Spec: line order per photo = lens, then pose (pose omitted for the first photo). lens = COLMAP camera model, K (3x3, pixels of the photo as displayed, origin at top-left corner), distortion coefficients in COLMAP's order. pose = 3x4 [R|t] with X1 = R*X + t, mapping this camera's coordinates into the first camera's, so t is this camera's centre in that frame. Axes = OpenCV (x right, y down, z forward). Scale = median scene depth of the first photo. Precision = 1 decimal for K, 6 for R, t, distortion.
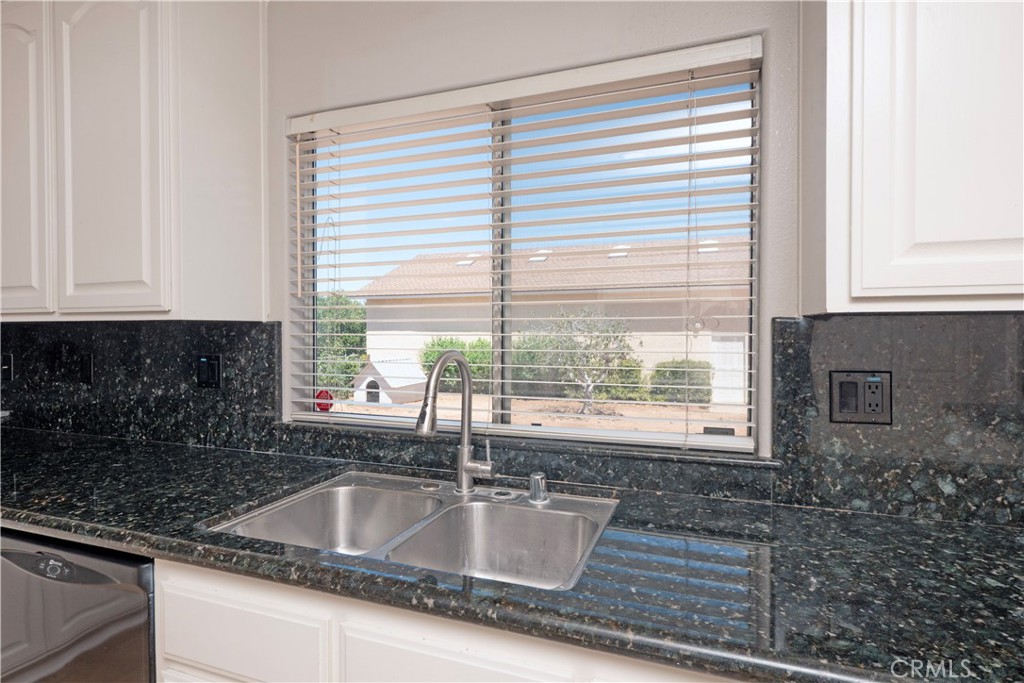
lens RADIAL K [[522.6, 0, 512.0], [0, 522.6, 341.5], [0, 0, 1]] dist [0.002238, 0.000277]
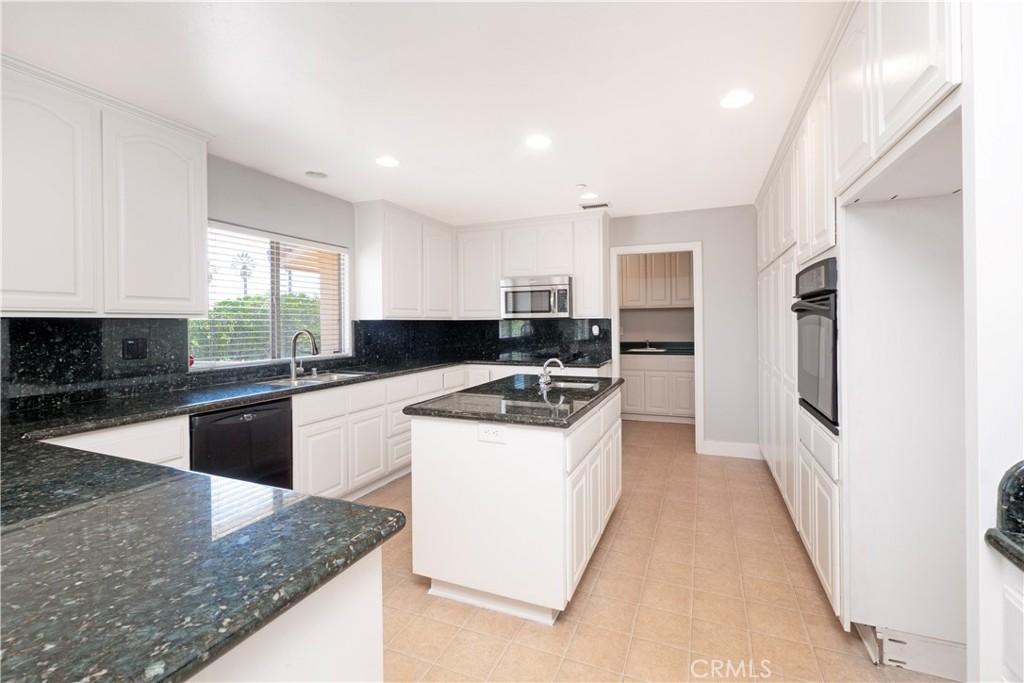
lens RADIAL K [[438.2, 0, 510.3], [0, 438.2, 323.5], [0, 0, 1]] dist [-0.000681, -0.000040]
pose [[0.058087, -0.002040, 0.998309, -1.974897], [0.025184, 0.999683, 0.000577, 0.006458], [-0.997994, 0.025108, 0.058120, -0.270554]]
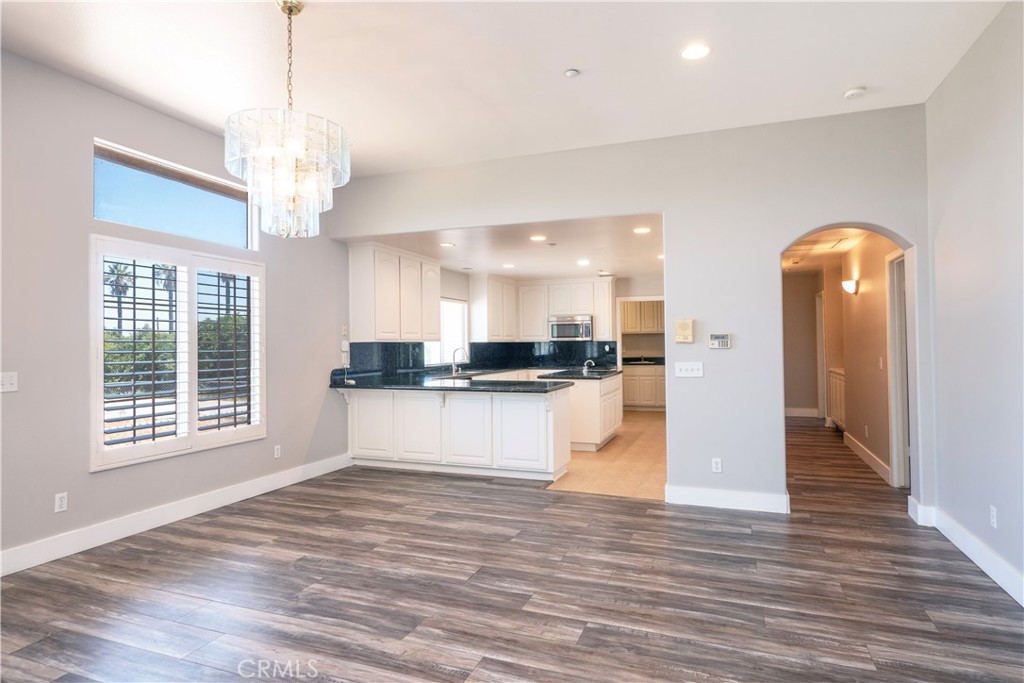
lens RADIAL K [[578.9, 0, 512.0], [0, 578.9, 341.5], [0, 0, 1]] dist [0.000660, 0.000081]
pose [[0.009275, 0.005405, 0.999942, -4.105813], [0.029228, 0.999557, -0.005674, 0.003238], [-0.999530, 0.029279, 0.009113, 0.096740]]
